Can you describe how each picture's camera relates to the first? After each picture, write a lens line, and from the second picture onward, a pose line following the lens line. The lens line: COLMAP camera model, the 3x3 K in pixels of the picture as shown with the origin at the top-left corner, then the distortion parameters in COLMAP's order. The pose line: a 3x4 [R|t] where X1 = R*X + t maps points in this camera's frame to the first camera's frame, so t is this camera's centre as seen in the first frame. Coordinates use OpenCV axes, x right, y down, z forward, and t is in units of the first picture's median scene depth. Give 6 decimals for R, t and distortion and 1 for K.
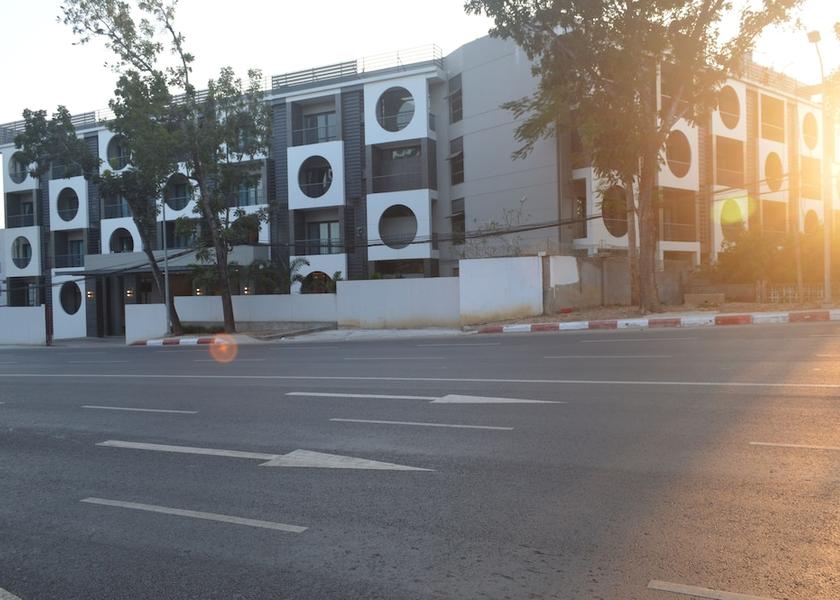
lens RADIAL K [[595.1, 0, 420.0], [0, 595.1, 300.0], [0, 0, 1]] dist [-0.002290, -0.000374]
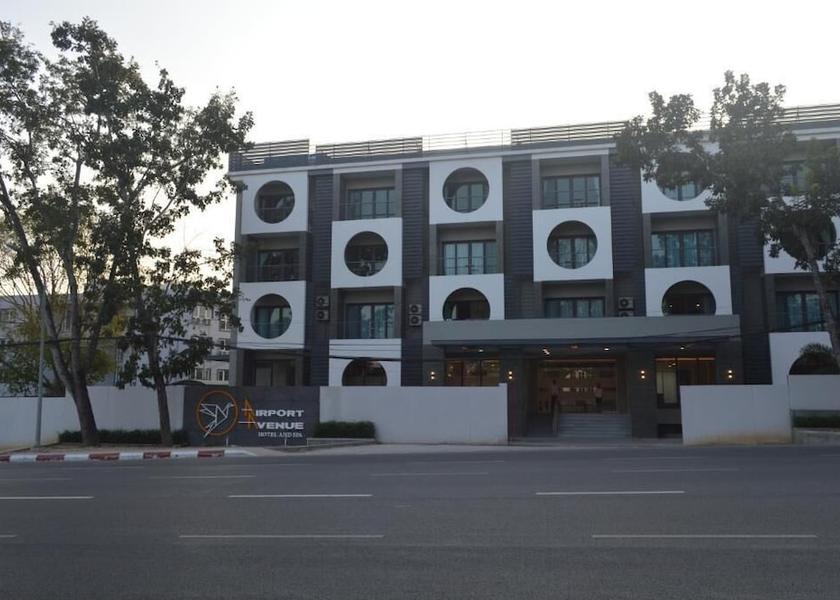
lens RADIAL K [[595.1, 0, 420.0], [0, 595.1, 300.0], [0, 0, 1]] dist [-0.002290, -0.000374]
pose [[0.977811, 0.050556, 0.203296, -0.290109], [-0.017855, 0.987024, -0.159574, 0.005690], [-0.208726, 0.152403, 0.966026, 0.120257]]
